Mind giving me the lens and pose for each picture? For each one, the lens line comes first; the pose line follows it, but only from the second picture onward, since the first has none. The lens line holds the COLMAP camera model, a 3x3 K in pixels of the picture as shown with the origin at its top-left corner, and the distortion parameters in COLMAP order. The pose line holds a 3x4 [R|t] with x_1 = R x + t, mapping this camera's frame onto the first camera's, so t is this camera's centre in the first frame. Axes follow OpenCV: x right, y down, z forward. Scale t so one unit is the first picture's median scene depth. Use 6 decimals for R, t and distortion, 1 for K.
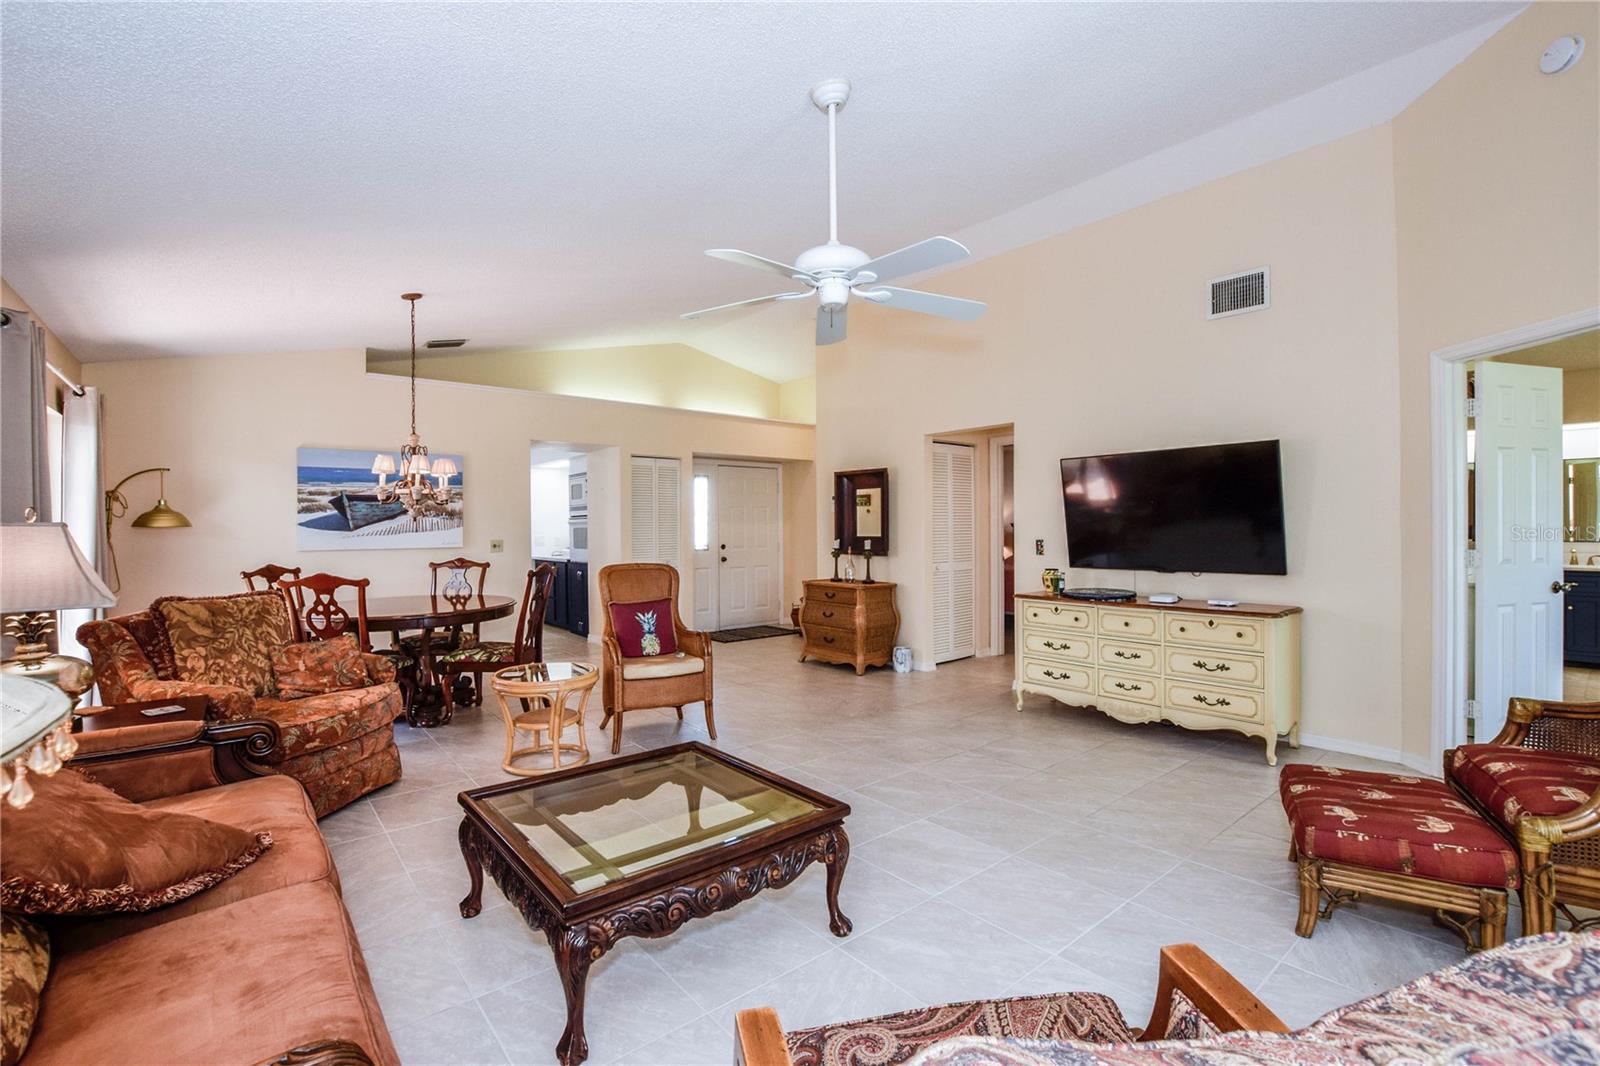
lens RADIAL K [[708.1, 0, 806.5], [0, 708.1, 528.2], [0, 0, 1]] dist [-0.029649, 0.003200]
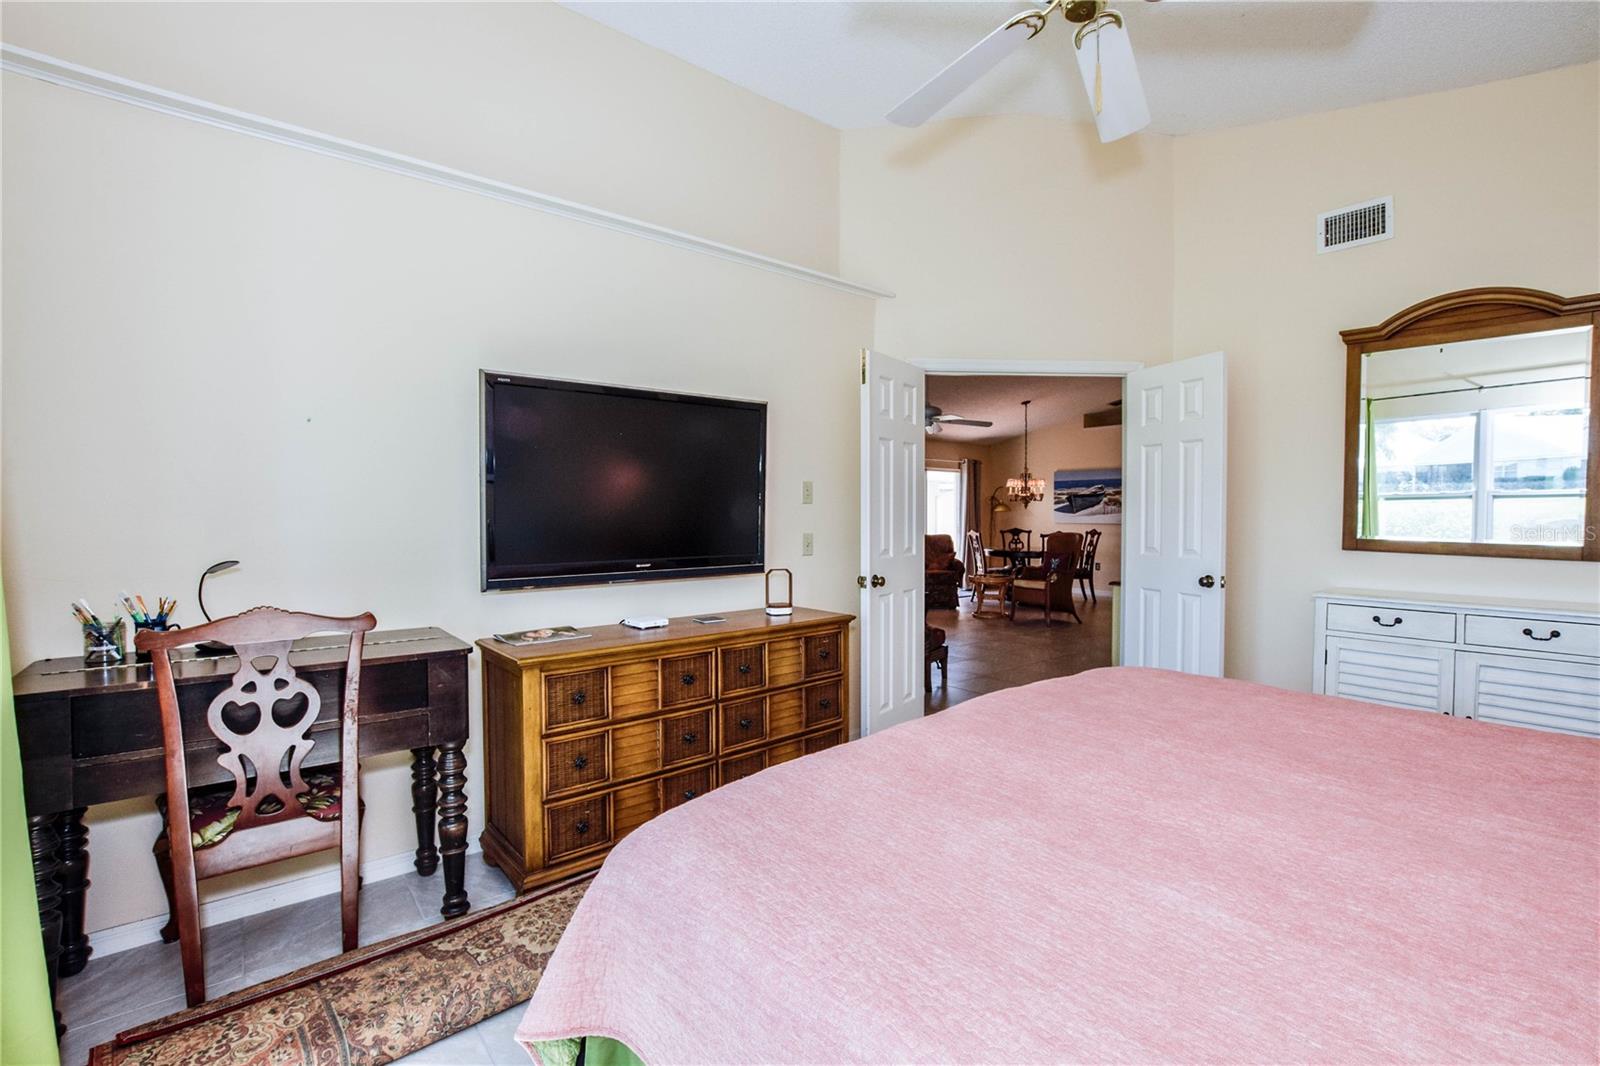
lens RADIAL K [[708.1, 0, 805.6], [0, 708.1, 536.0], [0, 0, 1]] dist [-0.029649, 0.003200]
pose [[-0.006373, 0.039619, -0.999195, 1.226219], [-0.000509, 0.999215, 0.039623, -0.009595], [0.999980, 0.000761, -0.006348, 0.267941]]
